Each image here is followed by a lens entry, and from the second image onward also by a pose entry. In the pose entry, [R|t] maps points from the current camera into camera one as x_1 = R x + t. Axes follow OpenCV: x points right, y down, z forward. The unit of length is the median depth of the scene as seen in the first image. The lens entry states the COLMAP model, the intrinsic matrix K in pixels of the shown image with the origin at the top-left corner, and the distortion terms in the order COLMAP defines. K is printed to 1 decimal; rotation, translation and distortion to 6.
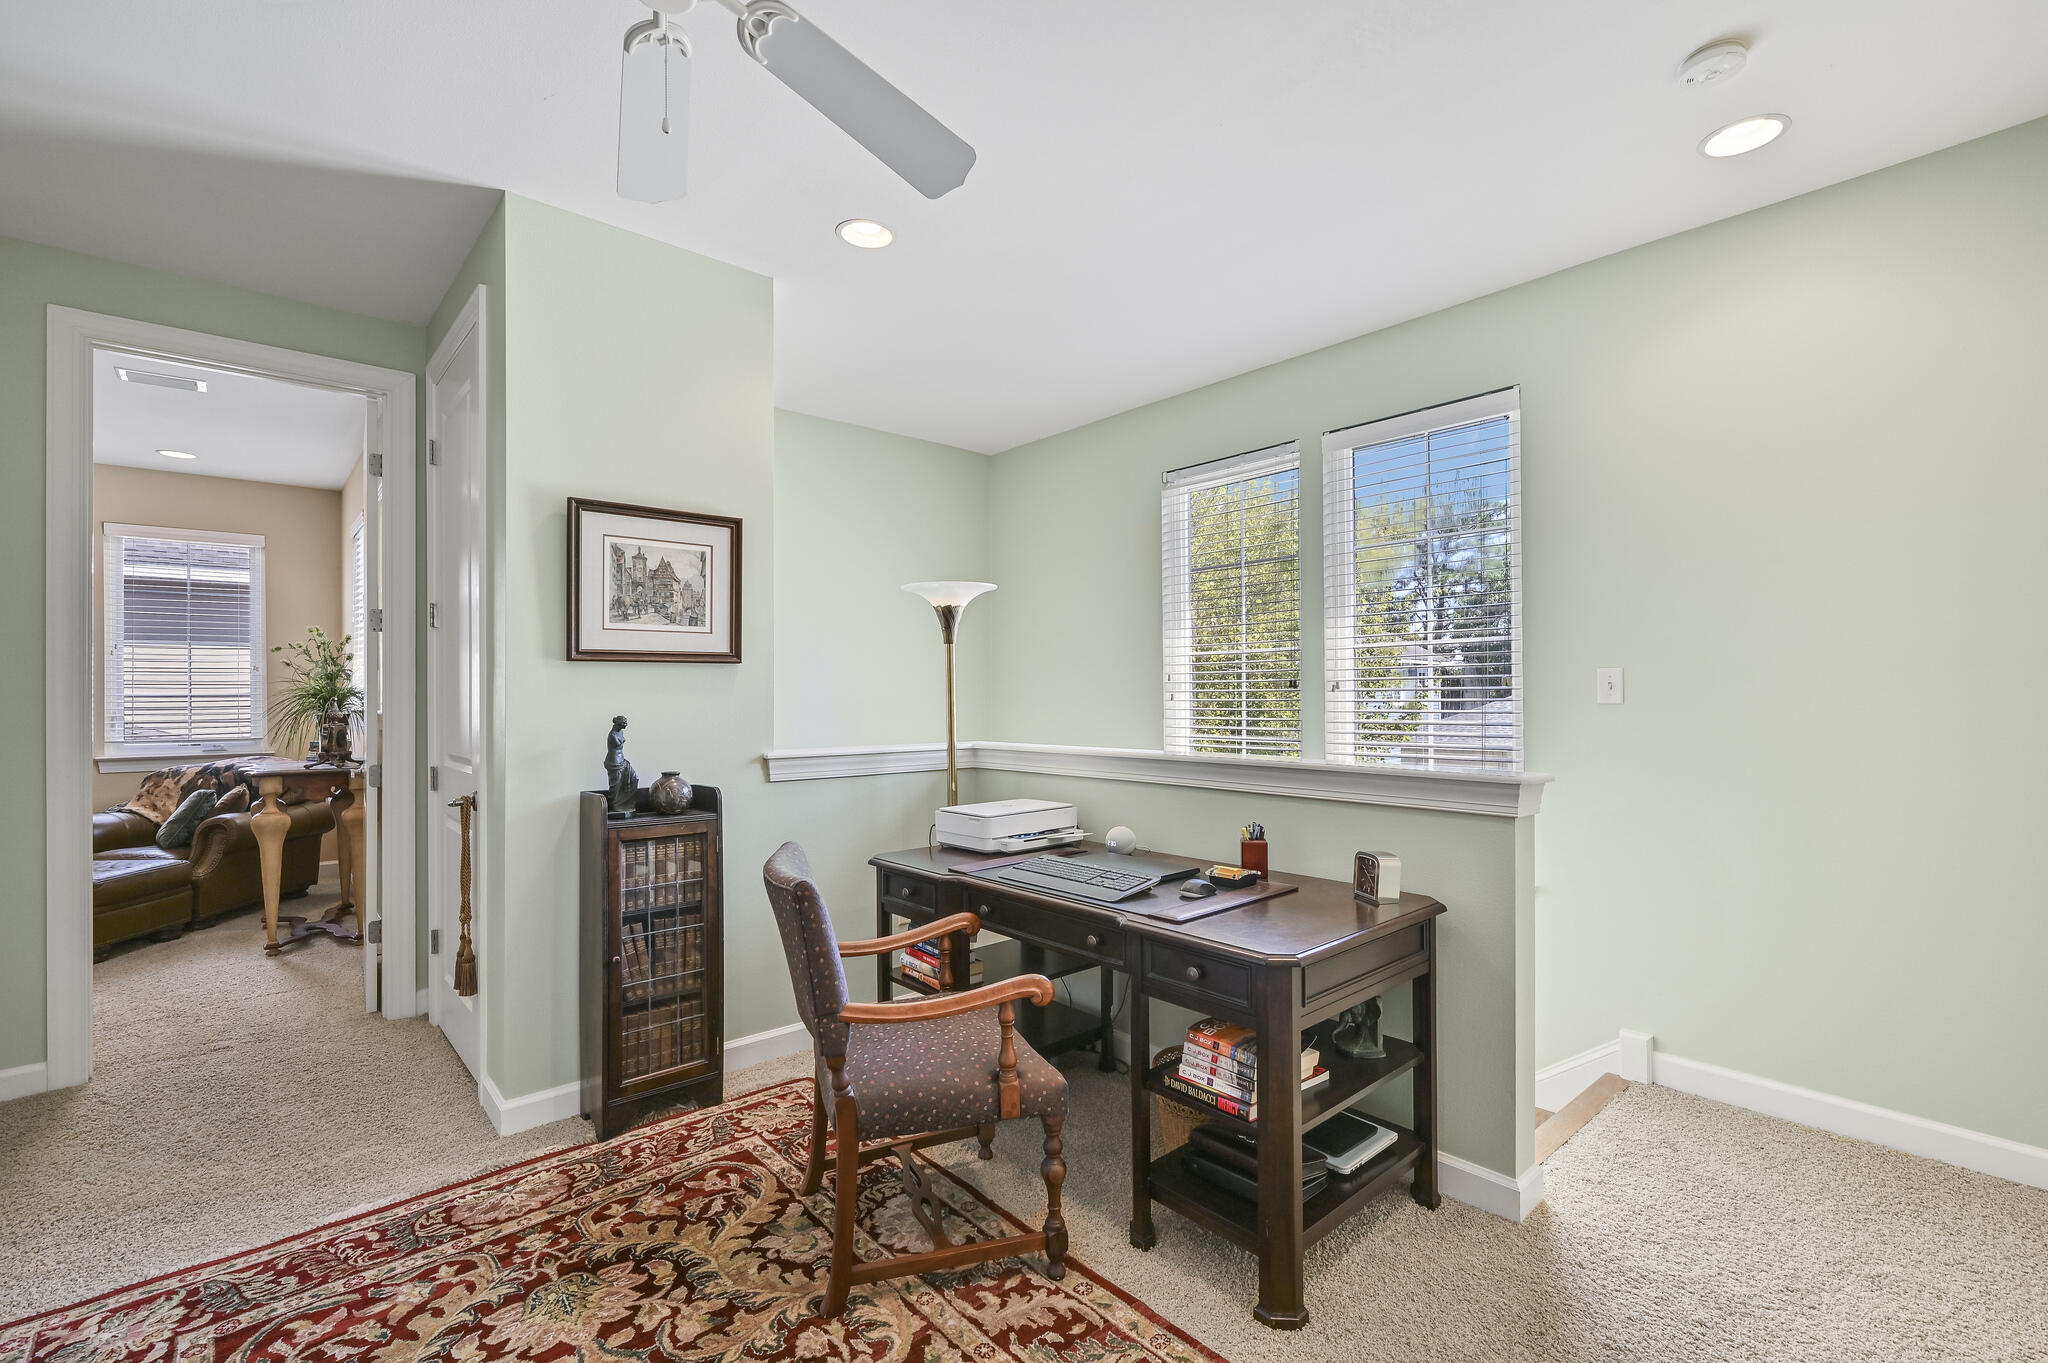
lens RADIAL K [[919.2, 0, 1020.0], [0, 919.2, 682.3], [0, 0, 1]] dist [-0.003273, 0.001332]
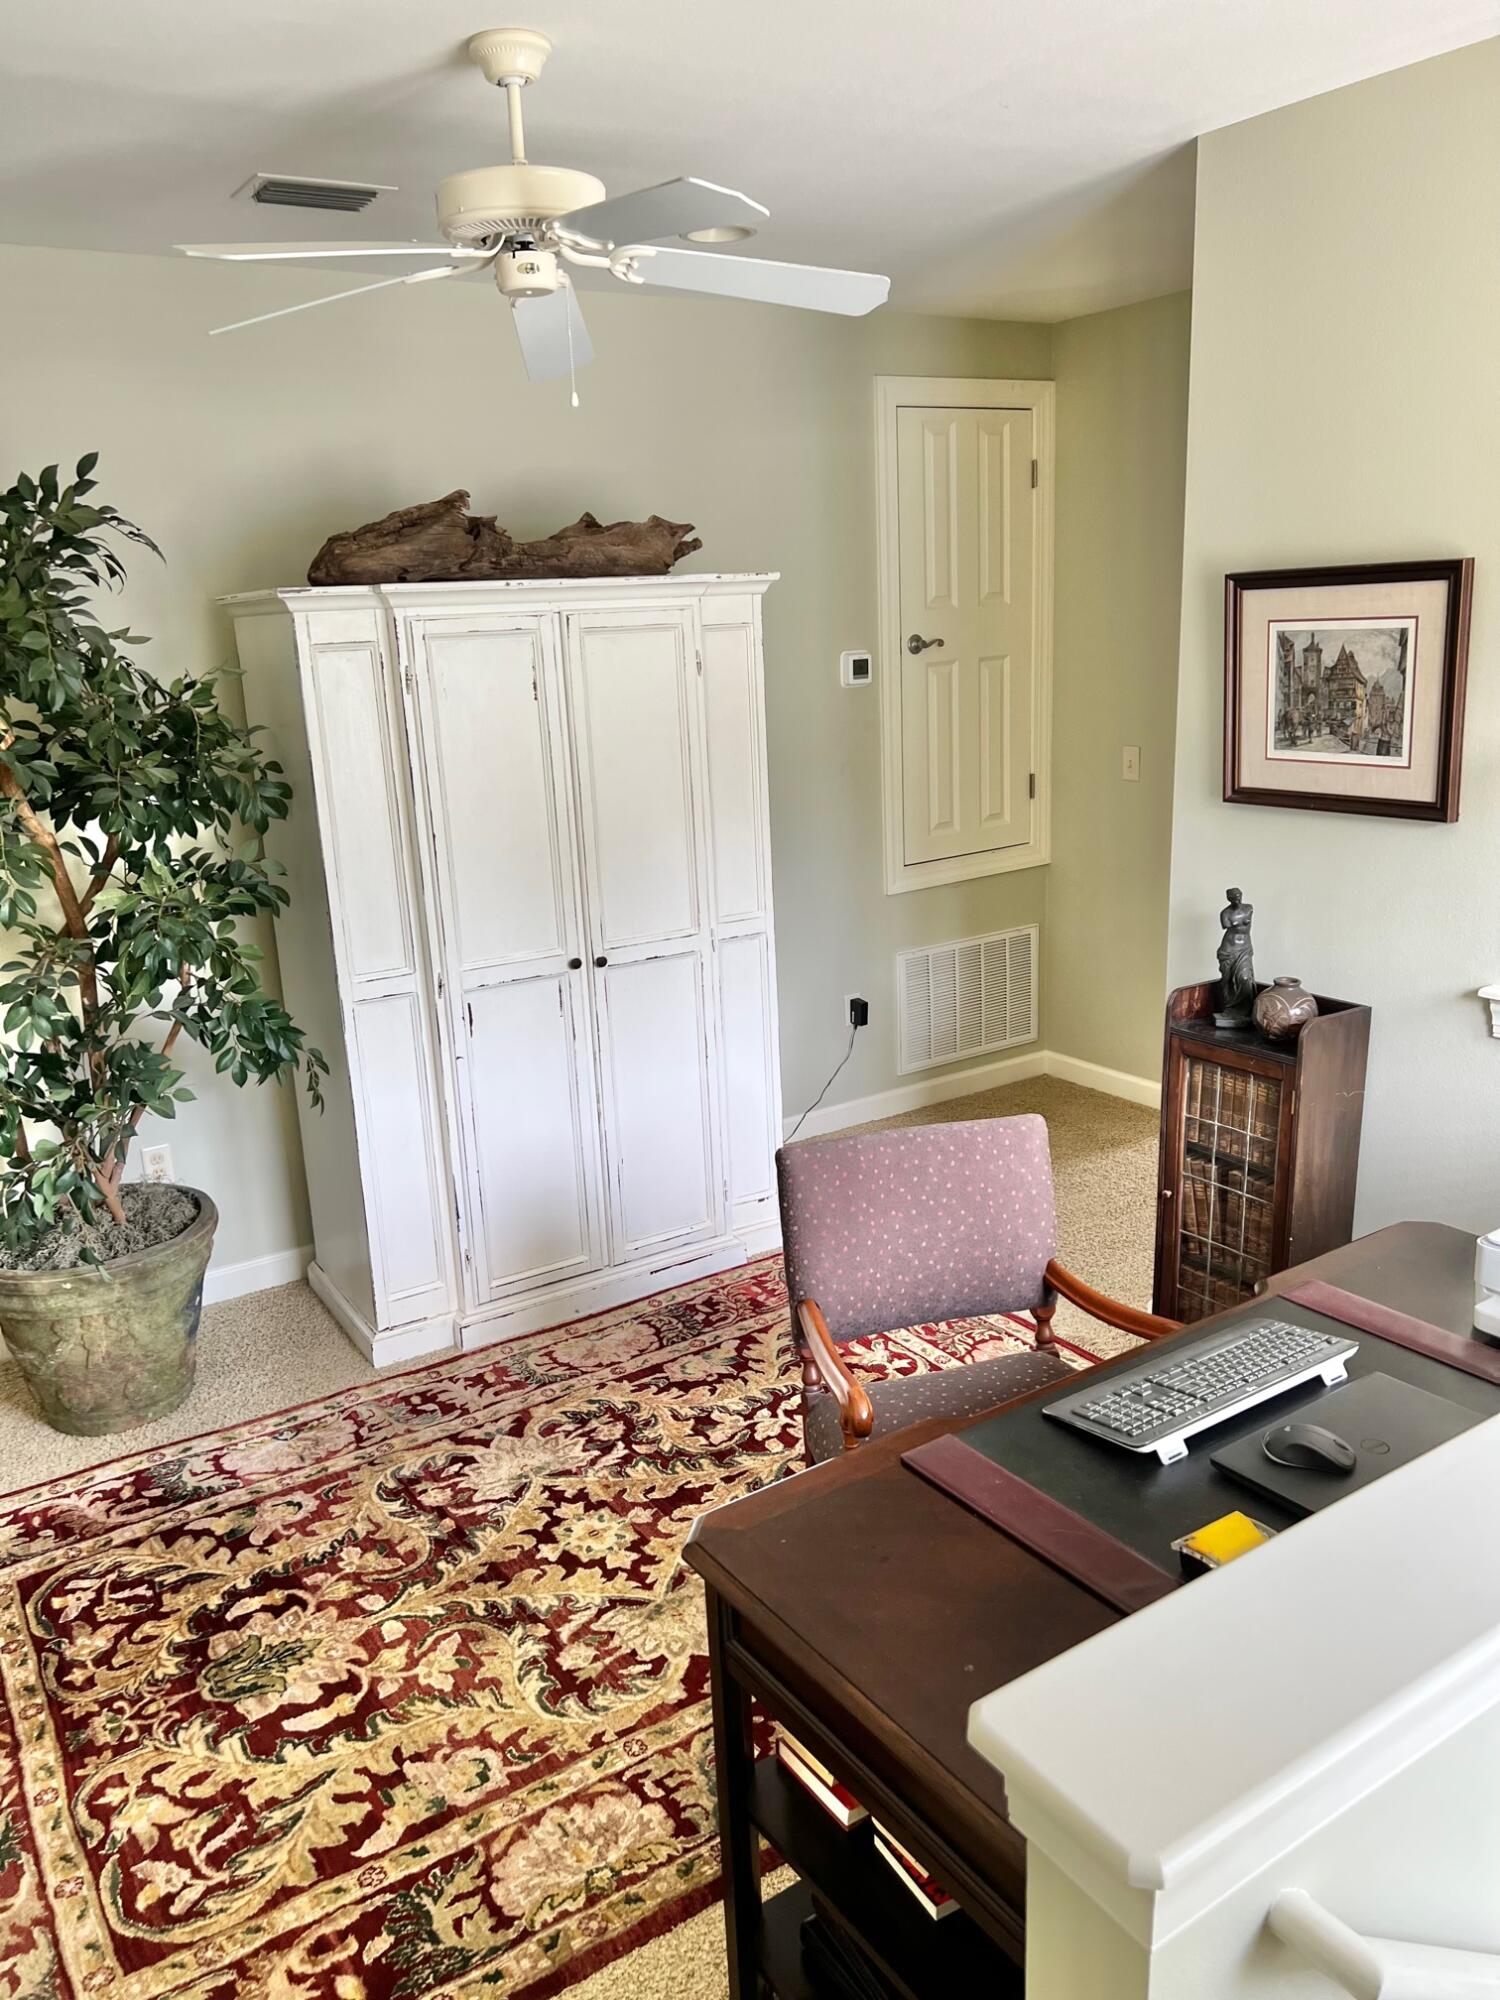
lens RADIAL K [[1503.6, 0, 751.5], [0, 1503.6, 1006.3], [0, 0, 1]] dist [0.016602, 0.003851]
pose [[-0.142446, 0.260353, -0.954948, 0.763070], [0.052172, 0.965420, 0.255426, -0.192823], [0.988427, -0.013438, -0.151103, 0.793051]]
